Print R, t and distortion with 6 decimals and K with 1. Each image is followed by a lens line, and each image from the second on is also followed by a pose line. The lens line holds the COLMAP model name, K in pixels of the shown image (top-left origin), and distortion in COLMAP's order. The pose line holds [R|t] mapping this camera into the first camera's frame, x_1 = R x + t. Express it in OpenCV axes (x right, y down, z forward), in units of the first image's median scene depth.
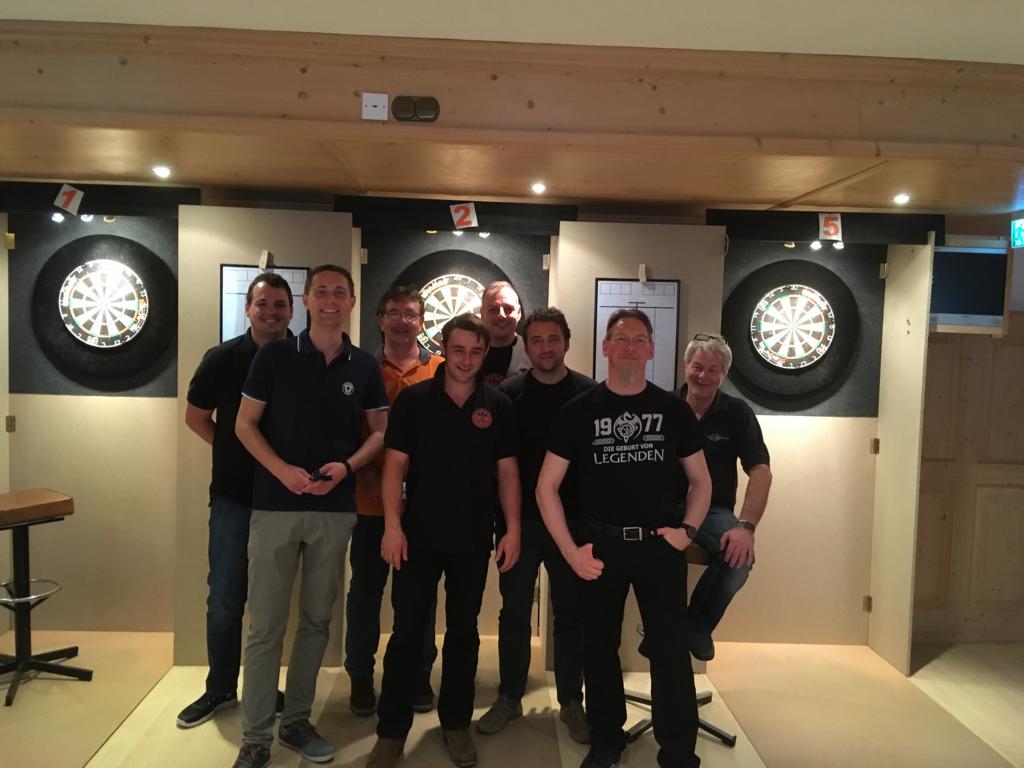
lens RADIAL K [[855.1, 0, 506.8], [0, 855.1, 384.8], [0, 0, 1]] dist [0.119433, -0.181761]
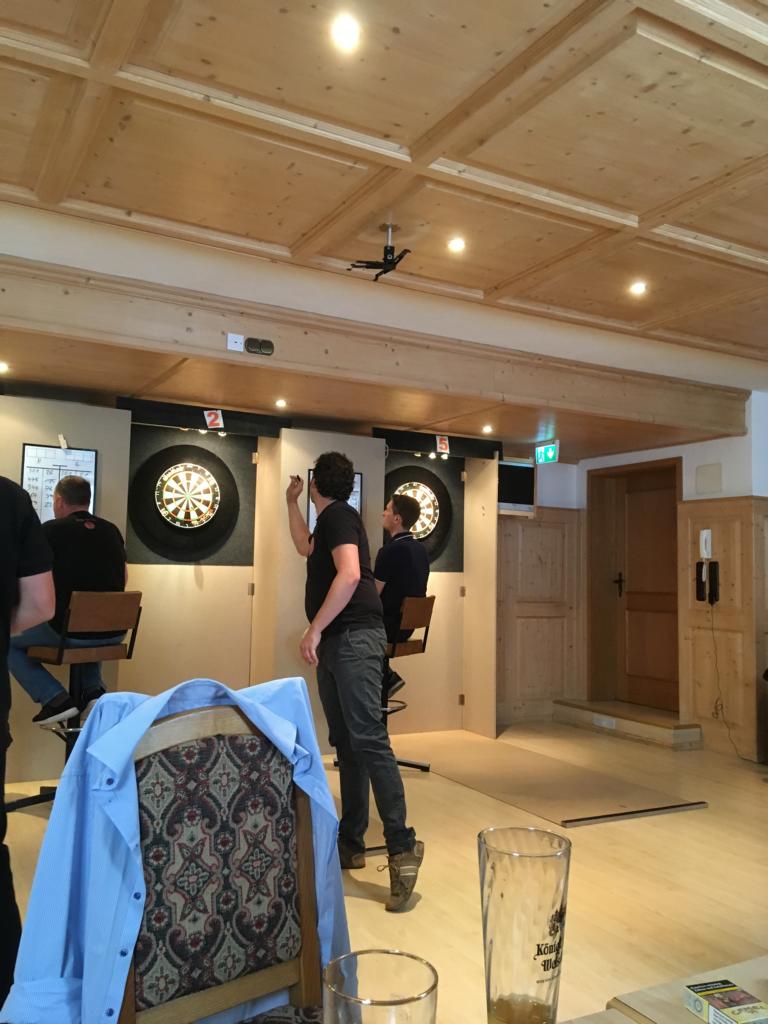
lens RADIAL K [[855.1, 0, 382.0], [0, 855.1, 510.2], [0, 0, 1]] dist [0.119433, -0.181761]
pose [[0.893418, 0.023651, 0.448603, -0.405285], [0.030462, 0.993125, -0.113026, 0.103579], [-0.448192, 0.114645, 0.886556, -0.293932]]
